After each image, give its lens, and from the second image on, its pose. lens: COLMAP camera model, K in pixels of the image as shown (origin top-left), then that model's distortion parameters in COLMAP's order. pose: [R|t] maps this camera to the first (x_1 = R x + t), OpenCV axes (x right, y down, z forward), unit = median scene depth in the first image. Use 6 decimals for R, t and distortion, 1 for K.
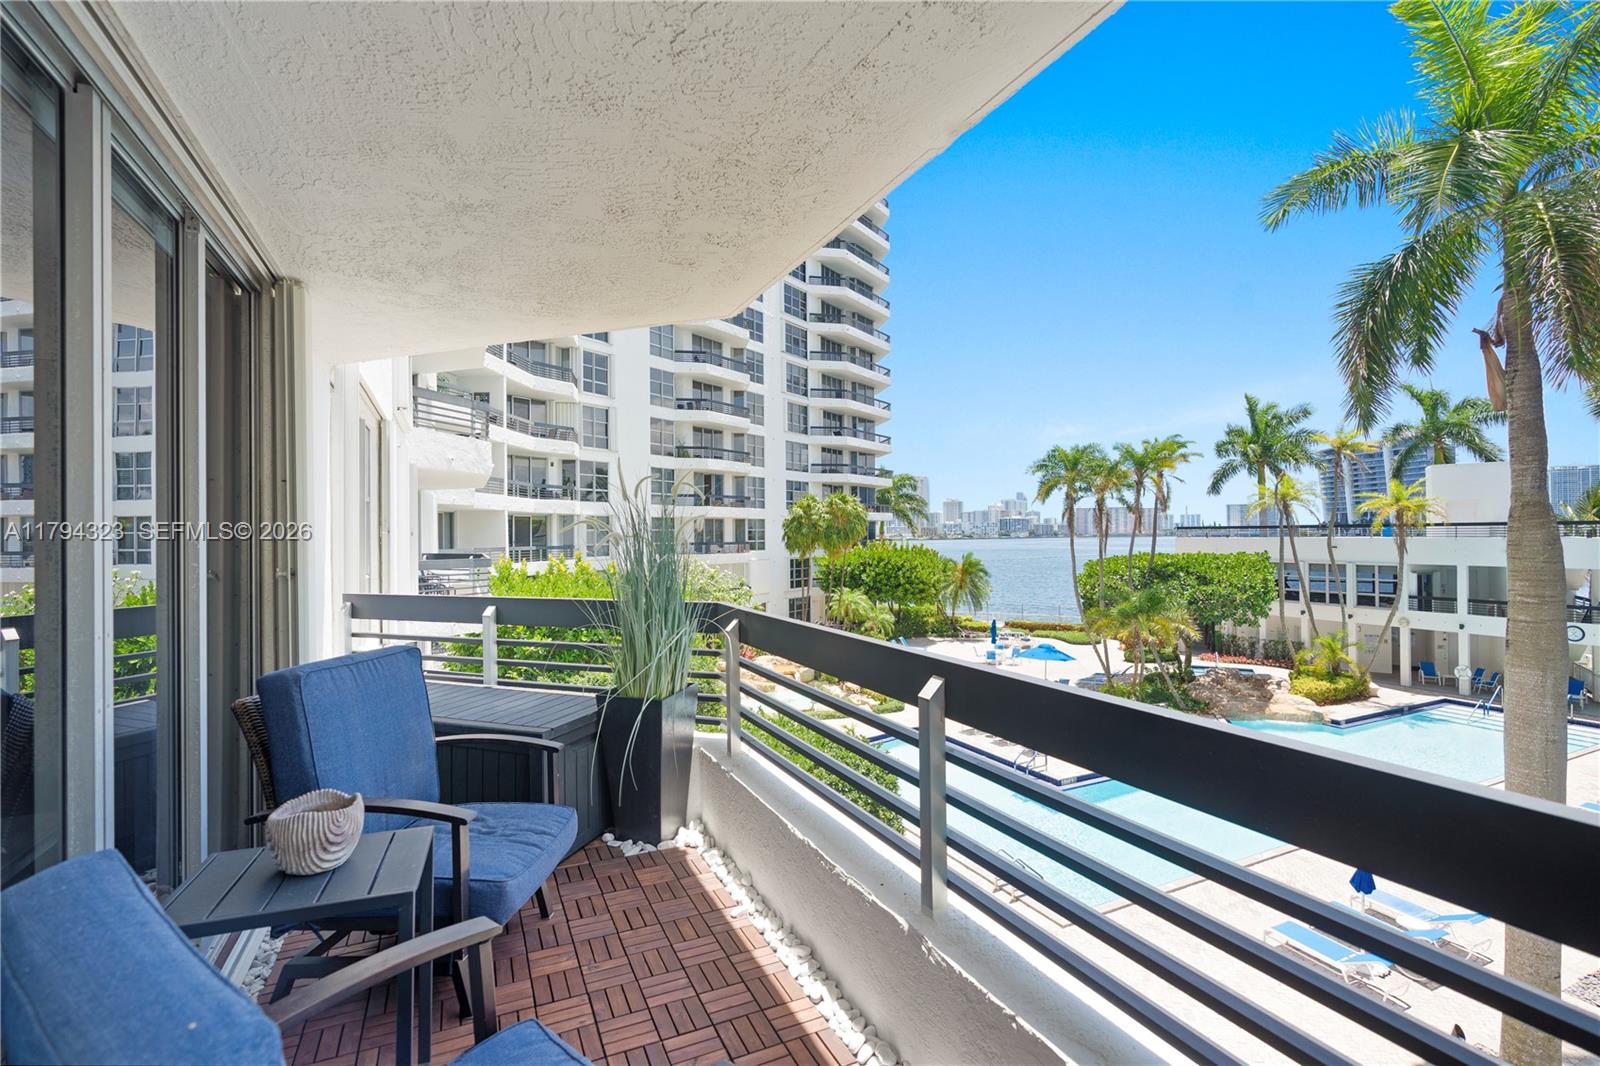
lens RADIAL K [[724.7, 0, 801.0], [0, 724.7, 527.4], [0, 0, 1]] dist [-0.000938, -0.000032]
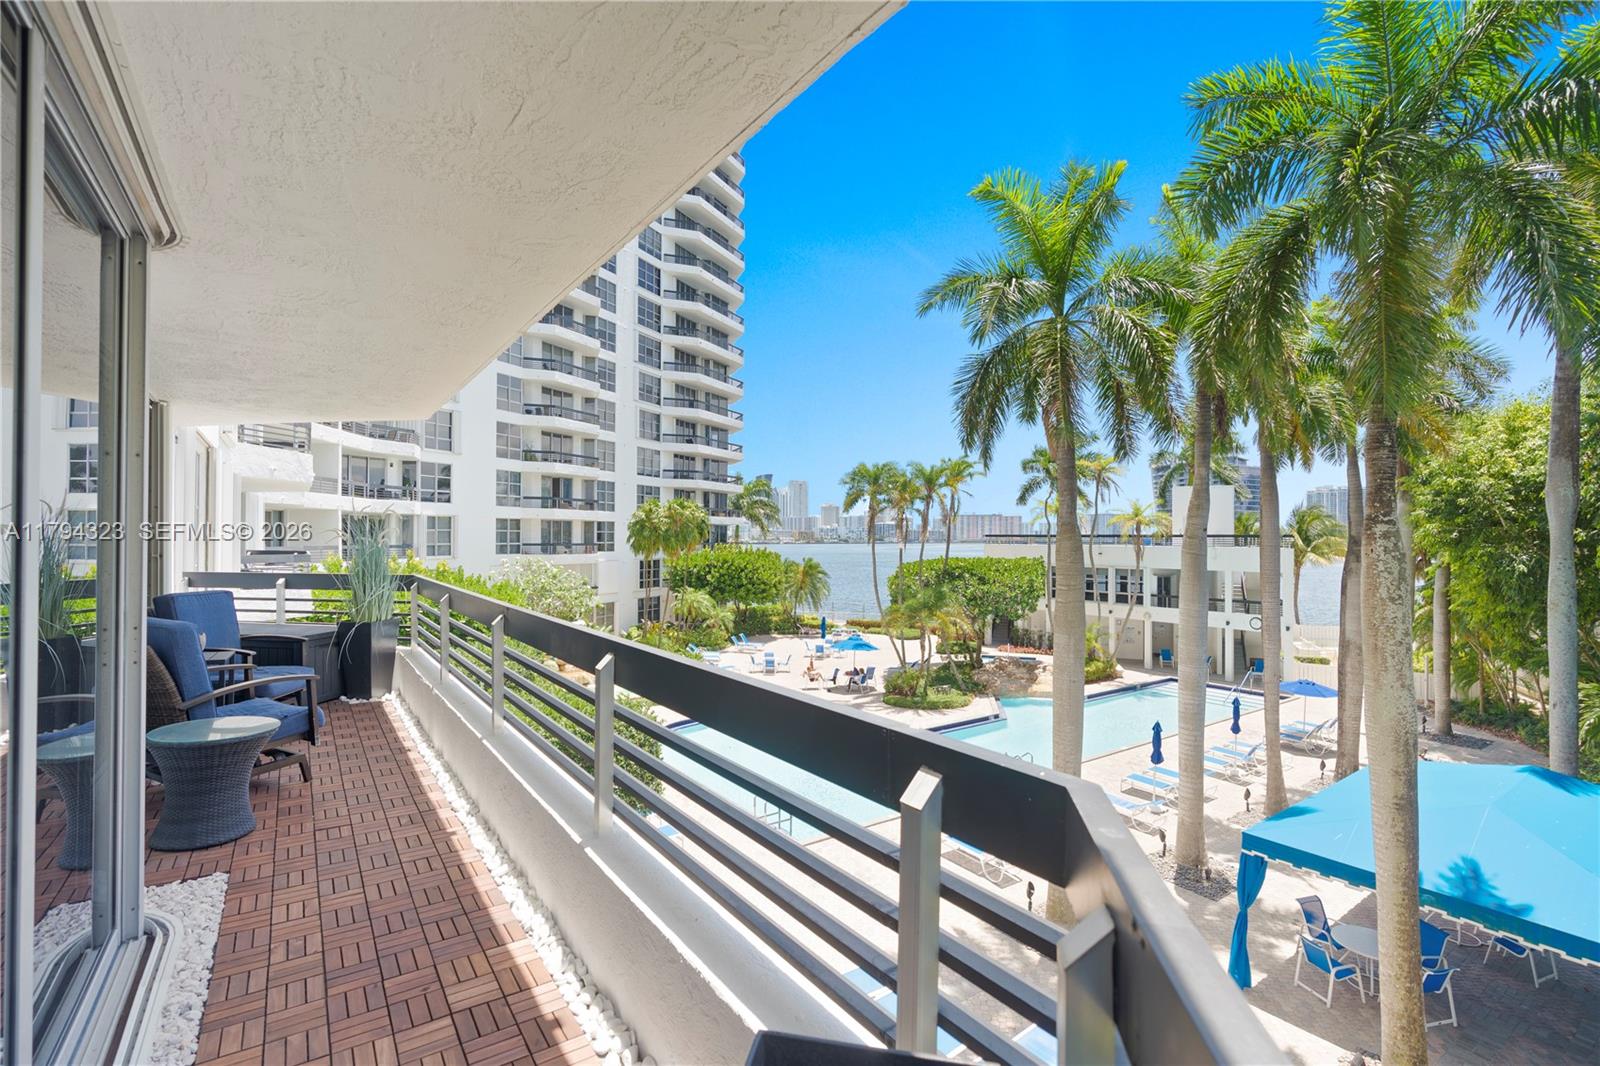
lens RADIAL K [[724.5, 0, 795.2], [0, 724.5, 529.7], [0, 0, 1]] dist [-0.002627, -0.000180]
pose [[0.986794, 0.015118, 0.161274, 0.040793], [-0.014935, 0.999886, -0.002347, -0.001566], [-0.161291, -0.000093, 0.986907, -0.073064]]
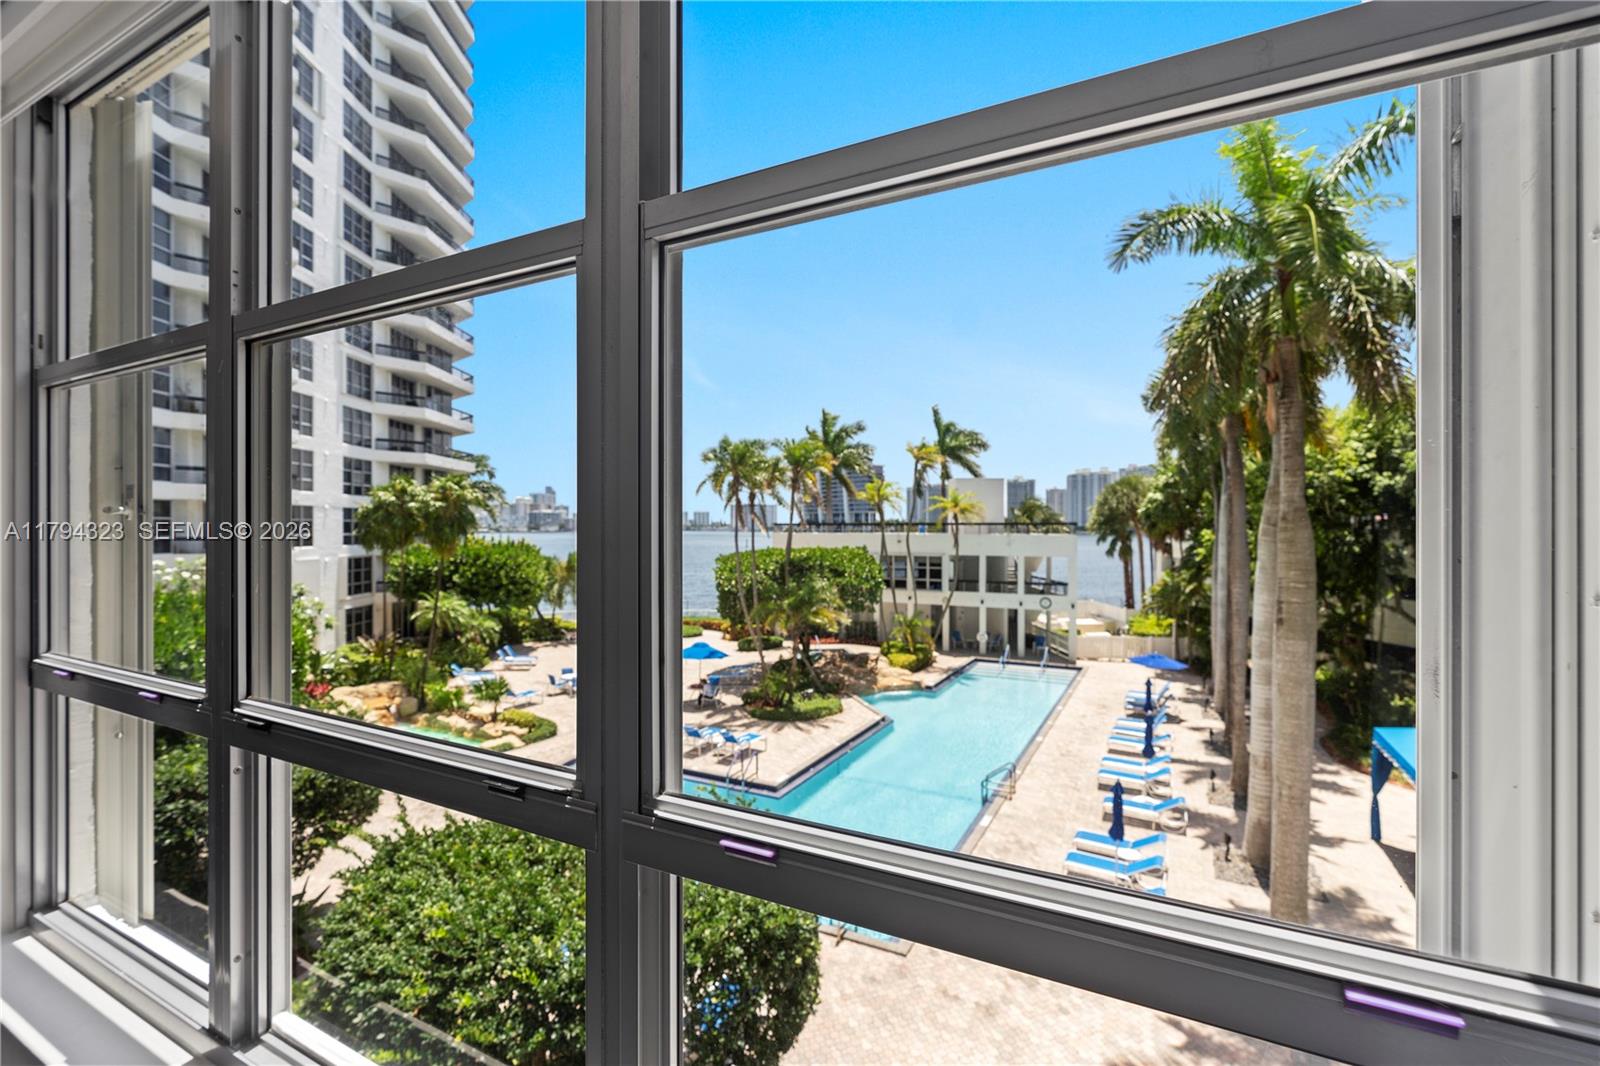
lens RADIAL K [[724.7, 0, 801.0], [0, 724.7, 527.4], [0, 0, 1]] dist [-0.000938, -0.000032]
pose [[0.812336, 0.009010, 0.583120, -0.081323], [-0.013797, 0.999898, 0.003771, 0.001166], [-0.583026, -0.011108, 0.812378, 0.091959]]
